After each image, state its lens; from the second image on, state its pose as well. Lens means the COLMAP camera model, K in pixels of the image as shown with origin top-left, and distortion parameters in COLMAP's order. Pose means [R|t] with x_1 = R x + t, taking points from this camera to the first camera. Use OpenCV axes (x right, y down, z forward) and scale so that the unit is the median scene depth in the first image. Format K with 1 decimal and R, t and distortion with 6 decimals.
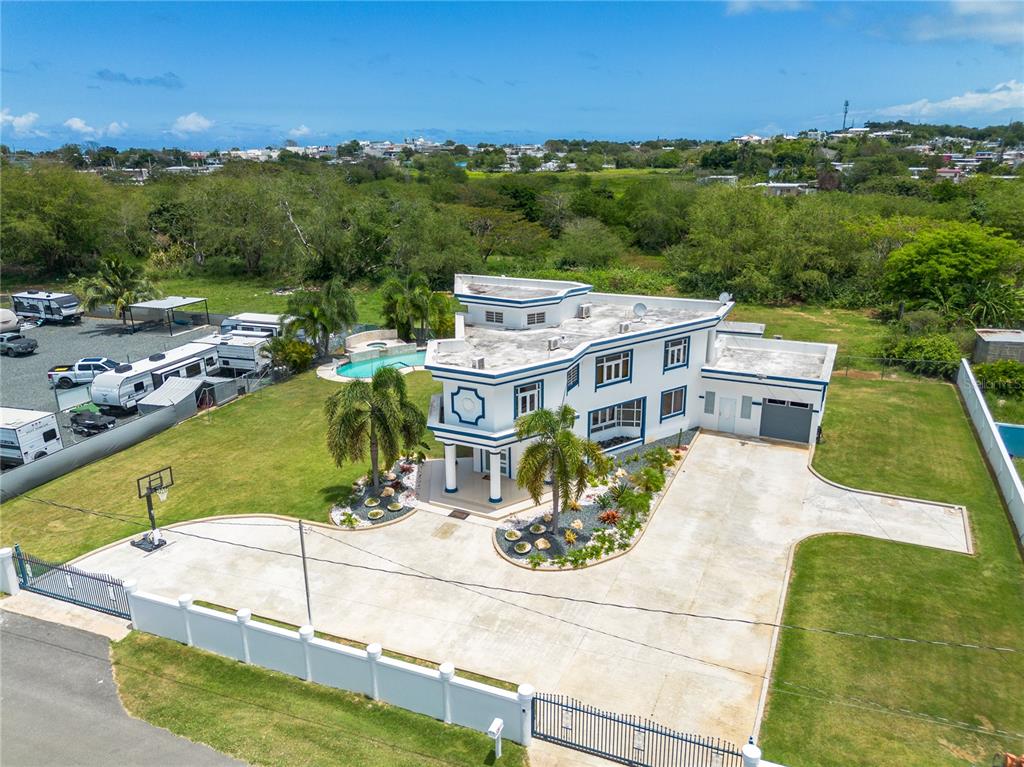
lens RADIAL K [[766.6, 0, 512.0], [0, 766.6, 383.5], [0, 0, 1]] dist [0.054517, -0.049208]
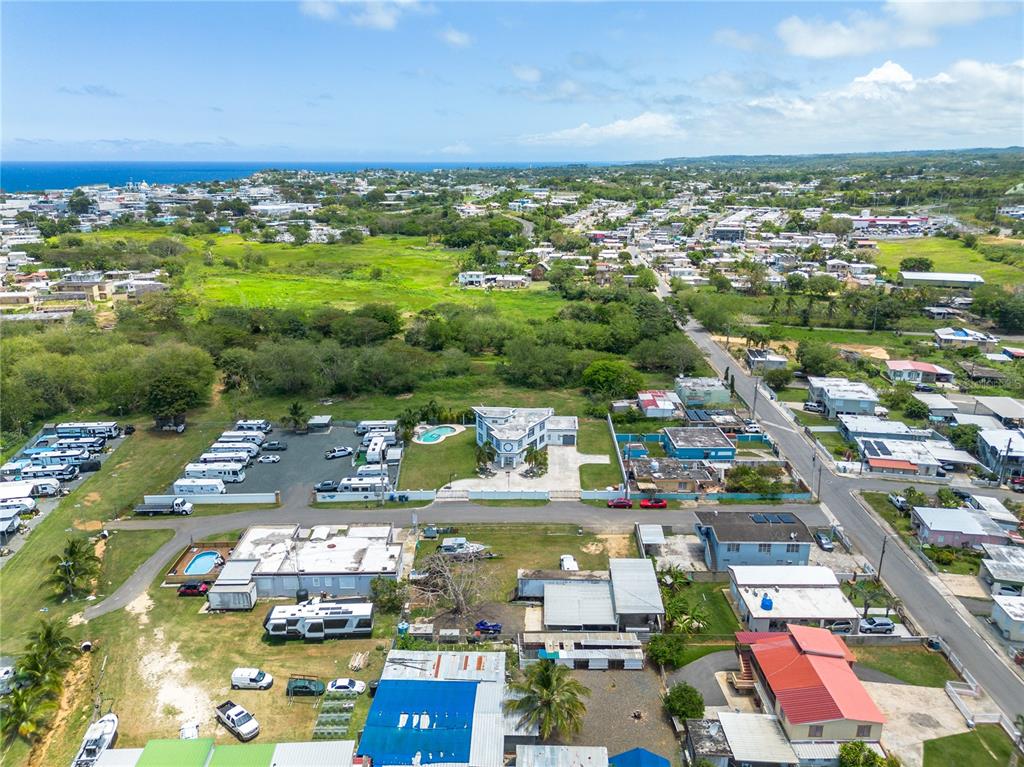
lens RADIAL K [[766.6, 0, 512.0], [0, 766.6, 383.5], [0, 0, 1]] dist [0.054517, -0.049208]
pose [[0.928047, -0.102047, 0.358212, -1.277102], [0.104871, 0.994418, 0.011591, -0.311058], [-0.357395, 0.026809, 0.933568, -2.537034]]
